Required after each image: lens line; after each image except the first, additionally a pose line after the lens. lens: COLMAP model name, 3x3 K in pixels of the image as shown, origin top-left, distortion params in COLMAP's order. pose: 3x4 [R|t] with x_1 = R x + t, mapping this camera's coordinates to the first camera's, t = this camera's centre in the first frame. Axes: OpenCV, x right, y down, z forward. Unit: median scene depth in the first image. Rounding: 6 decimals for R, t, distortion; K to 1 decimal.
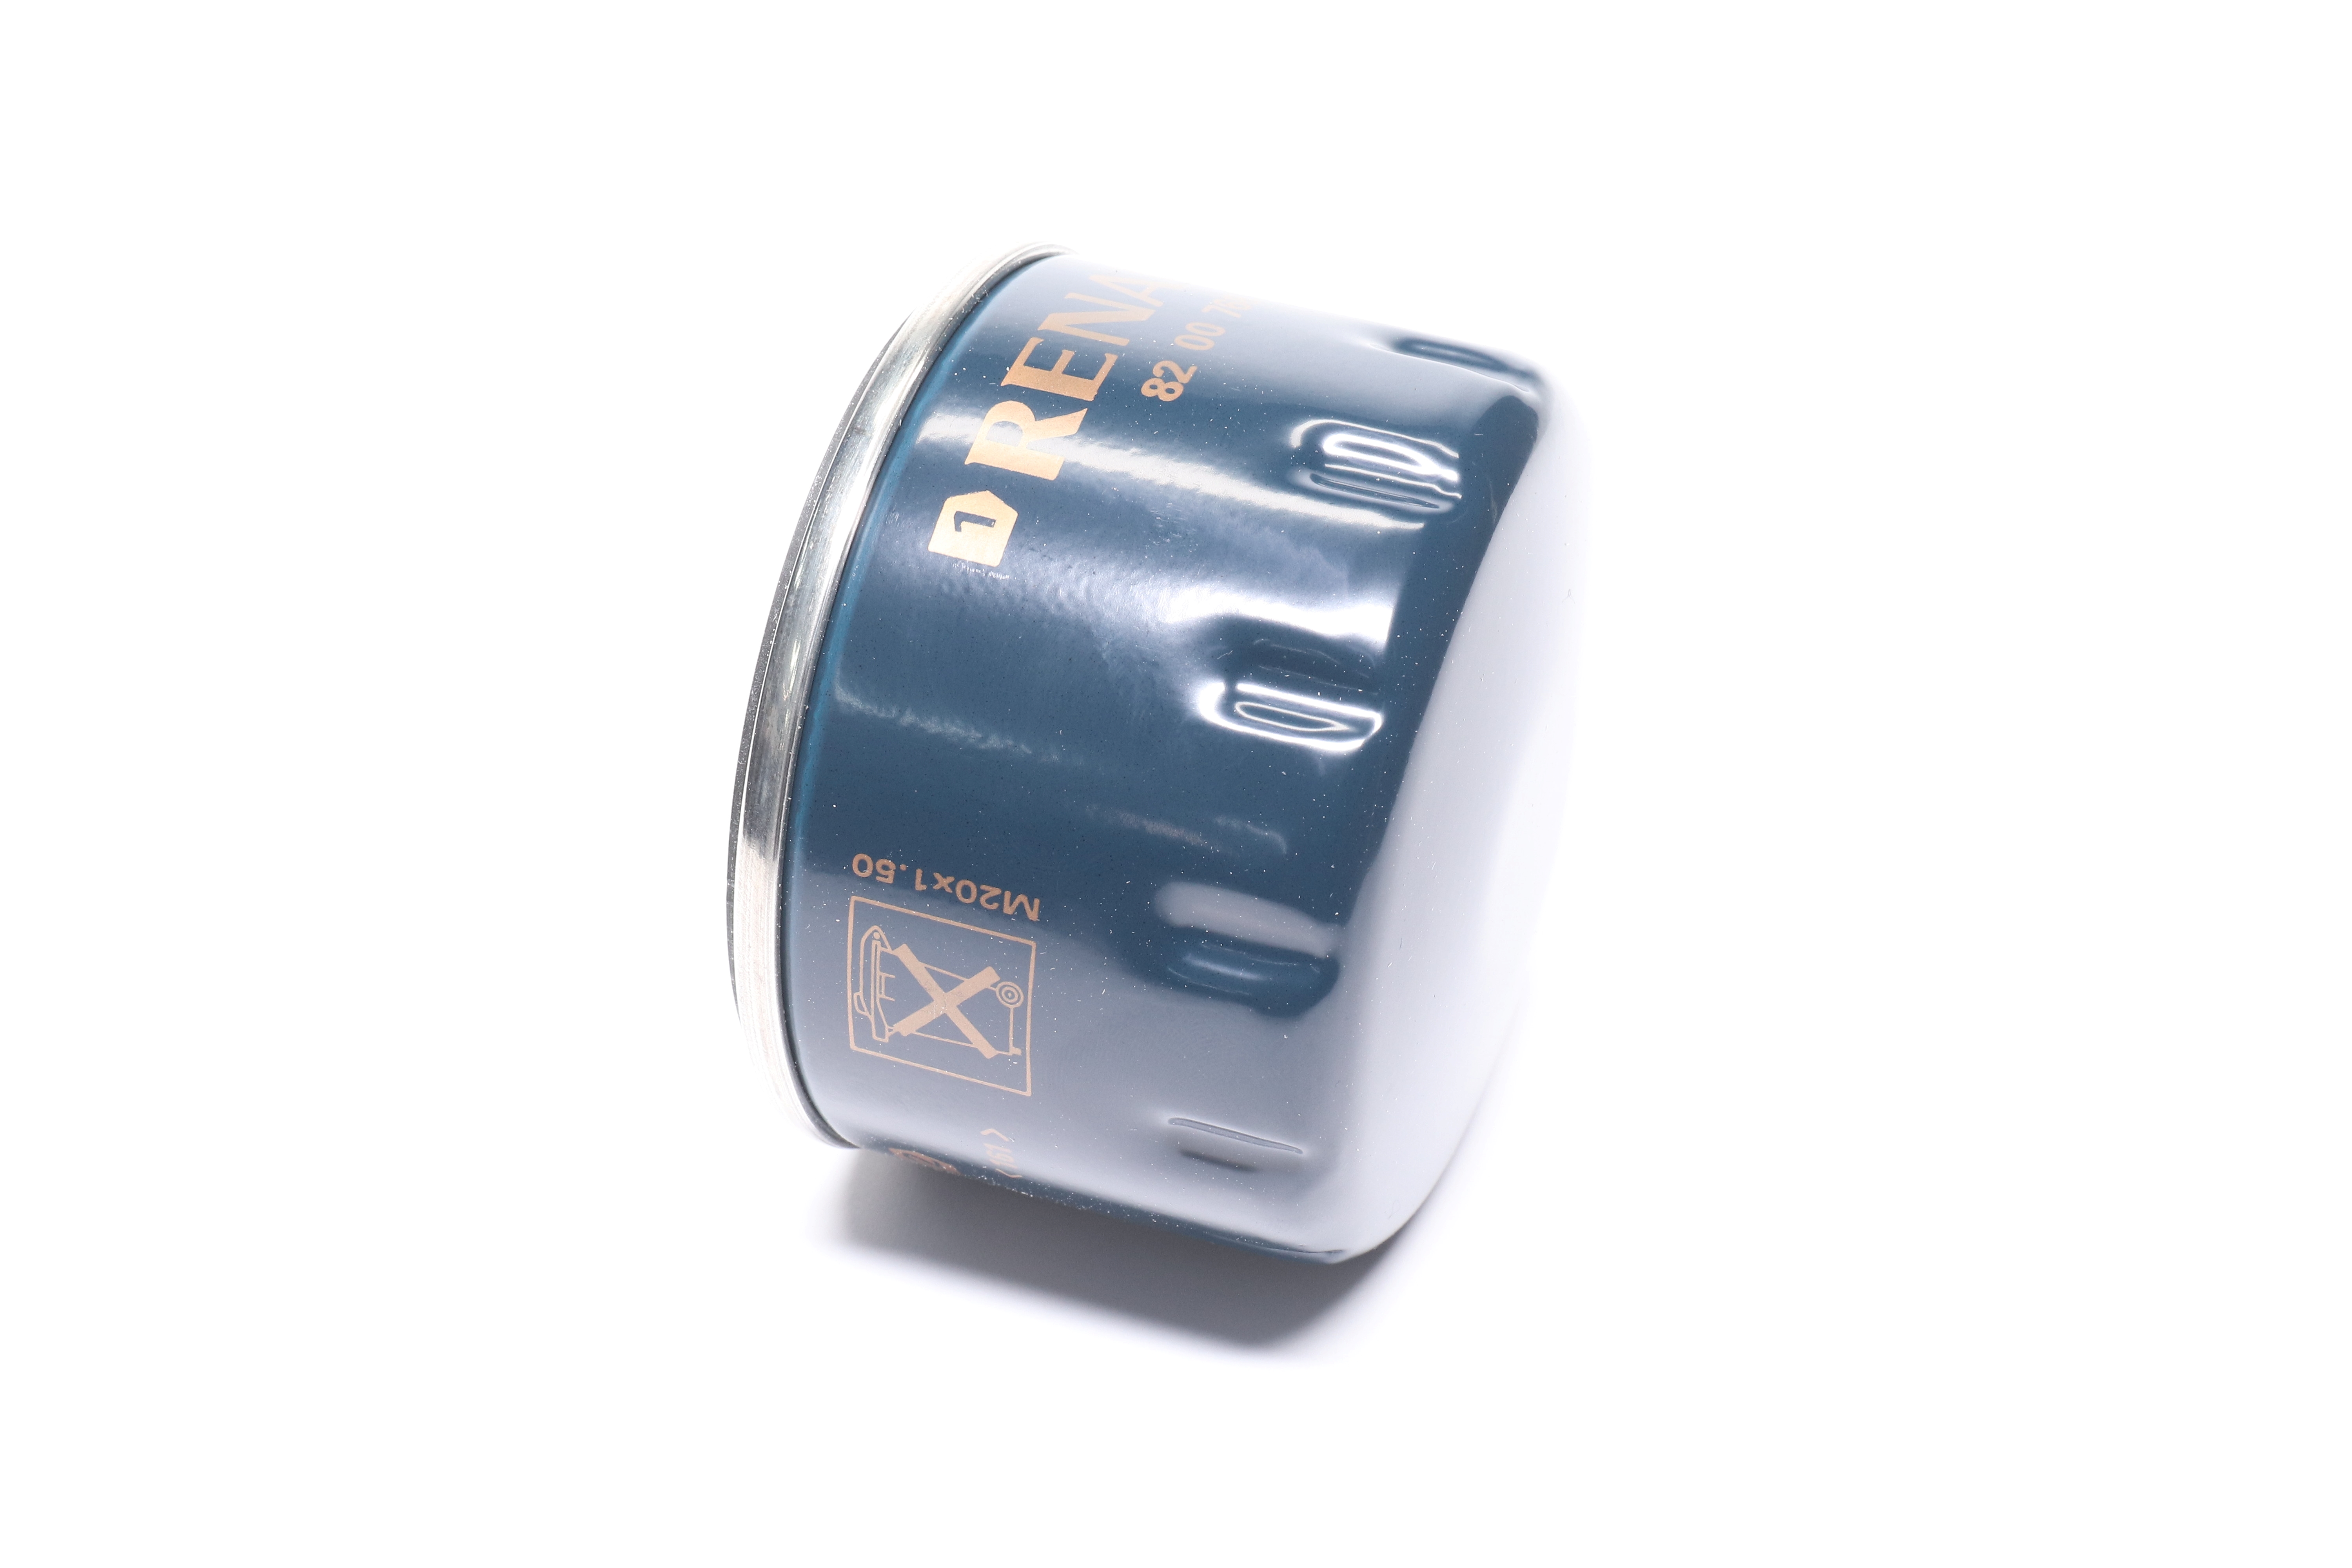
lens RADIAL K [[4208.9, 0, 1176.0], [0, 4208.9, 784.0], [0, 0, 1]] dist [-0.005581, 0.002699]
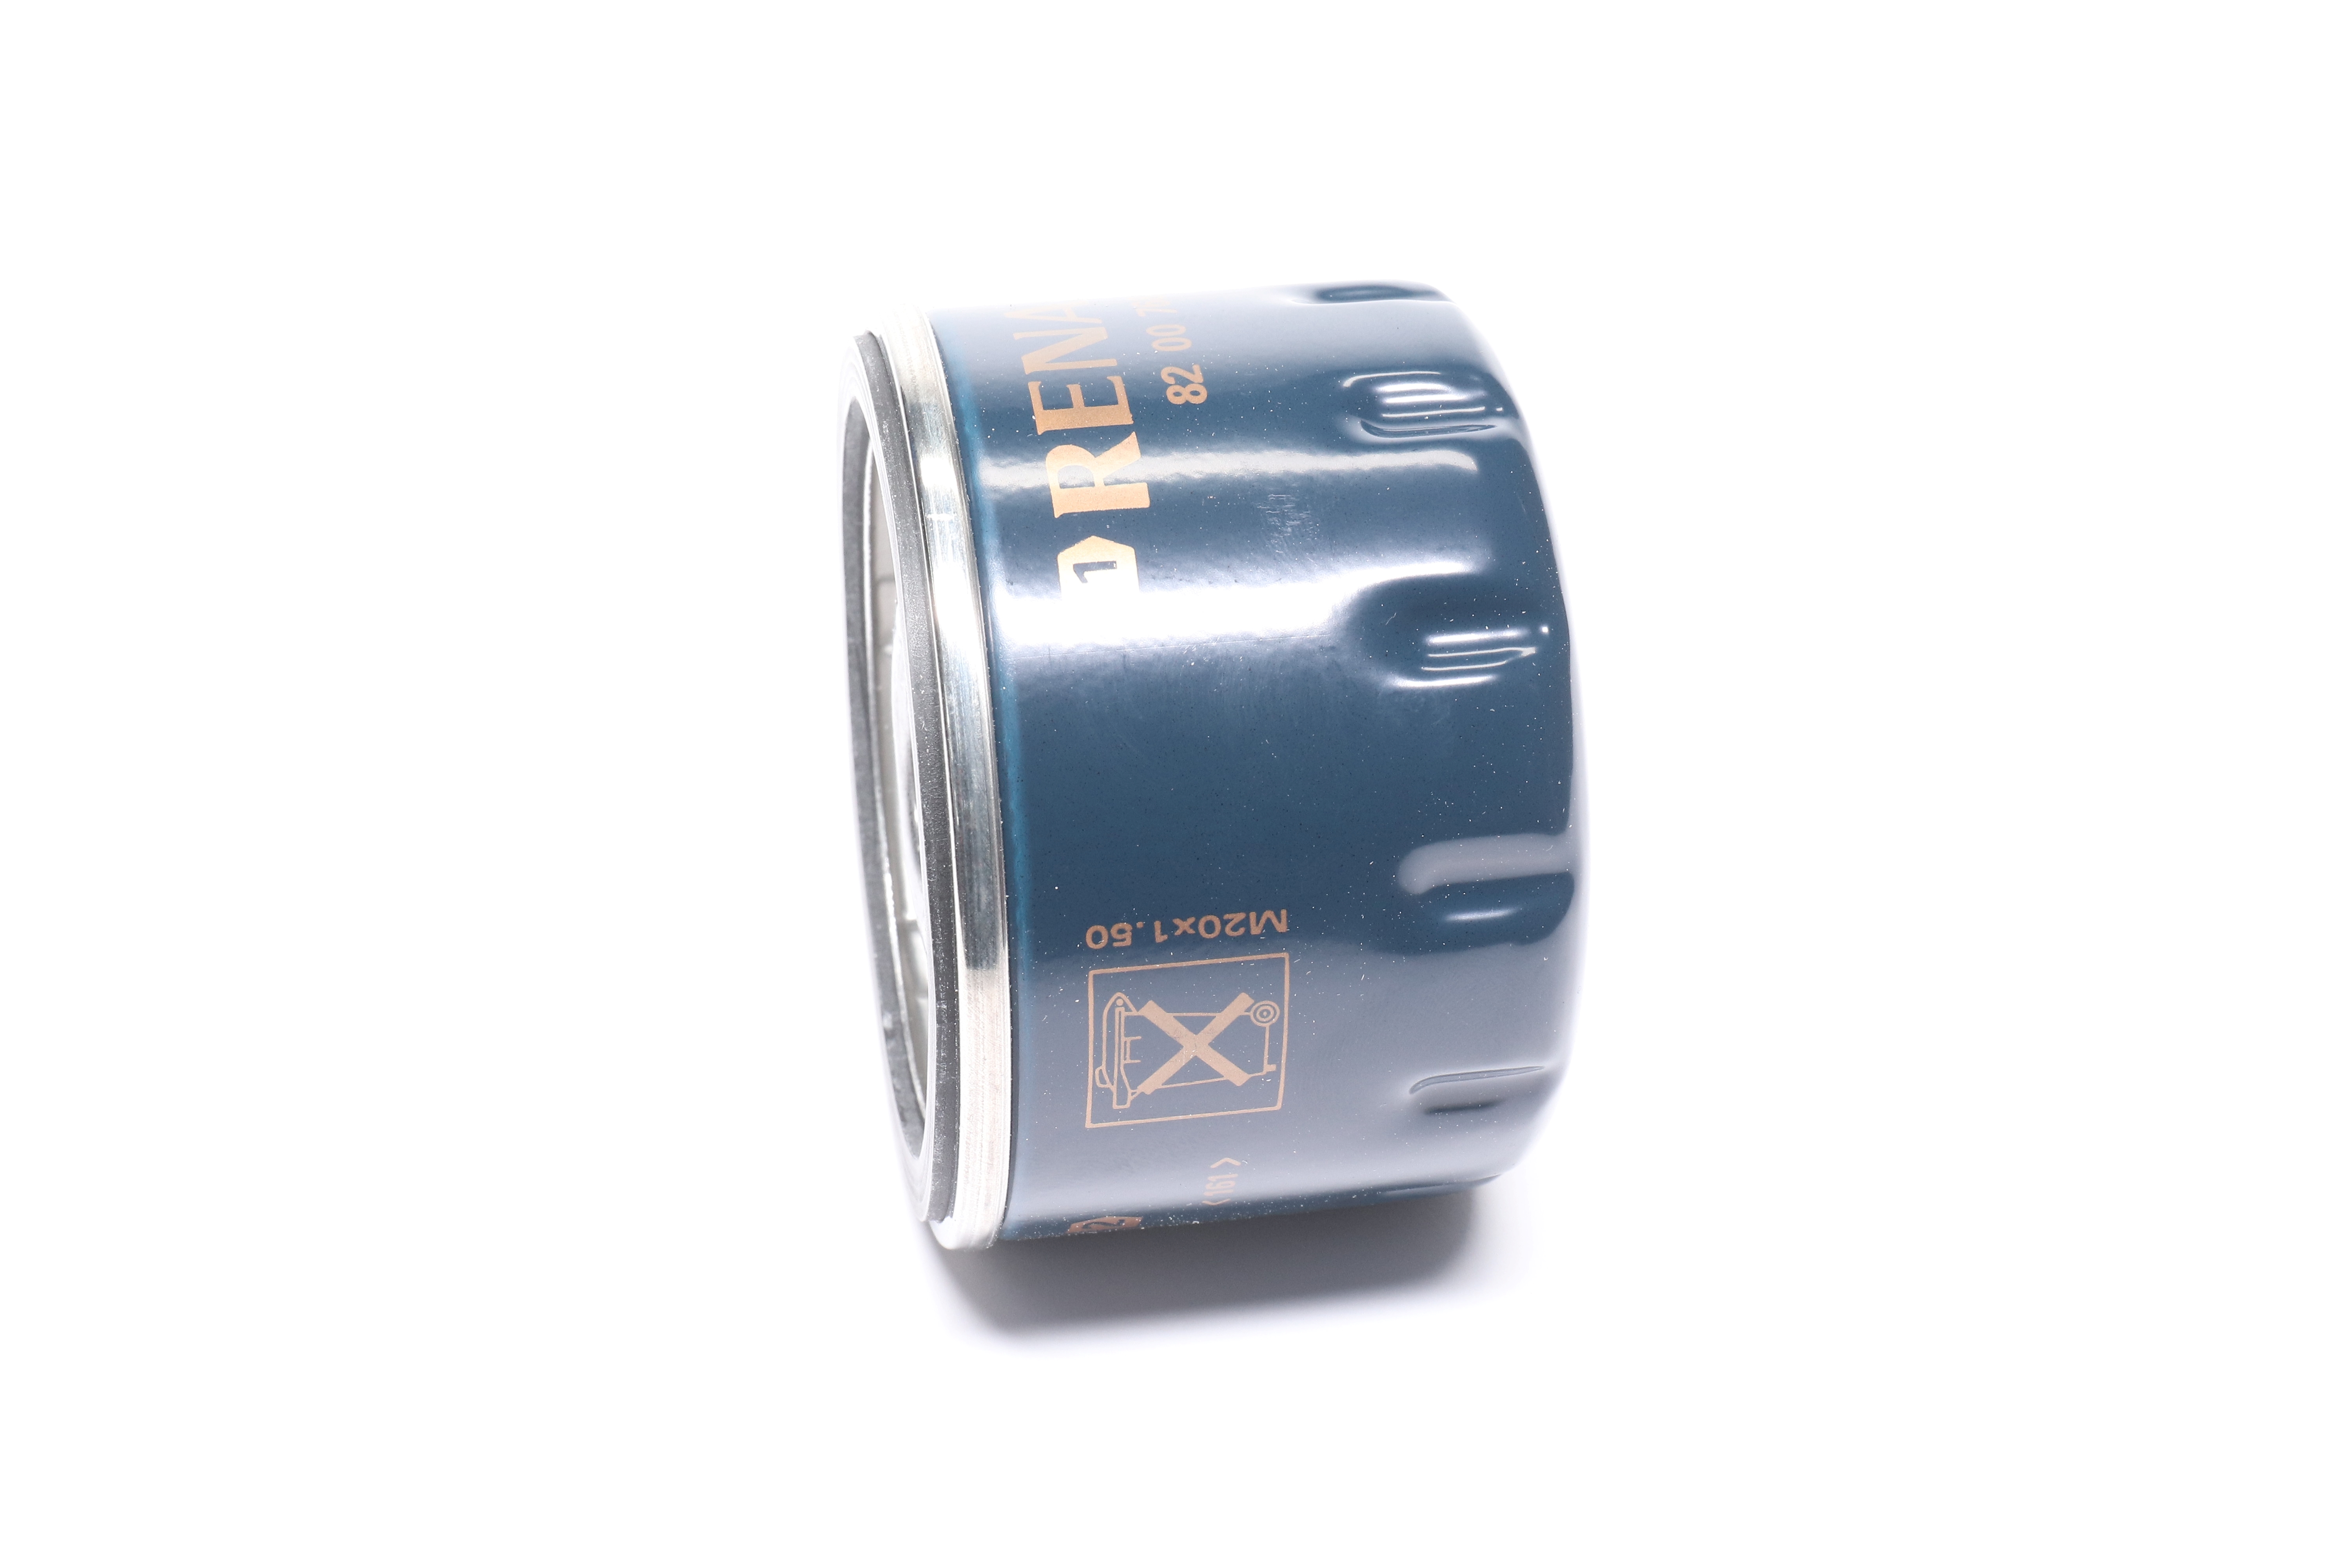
lens RADIAL K [[4208.9, 0, 1176.0], [0, 4208.9, 784.0], [0, 0, 1]] dist [-0.005581, 0.002699]
pose [[0.875989, -0.304262, 0.374256, -0.412225], [0.303759, 0.950733, 0.061942, -0.069275], [-0.374664, 0.059423, 0.925254, 0.084340]]
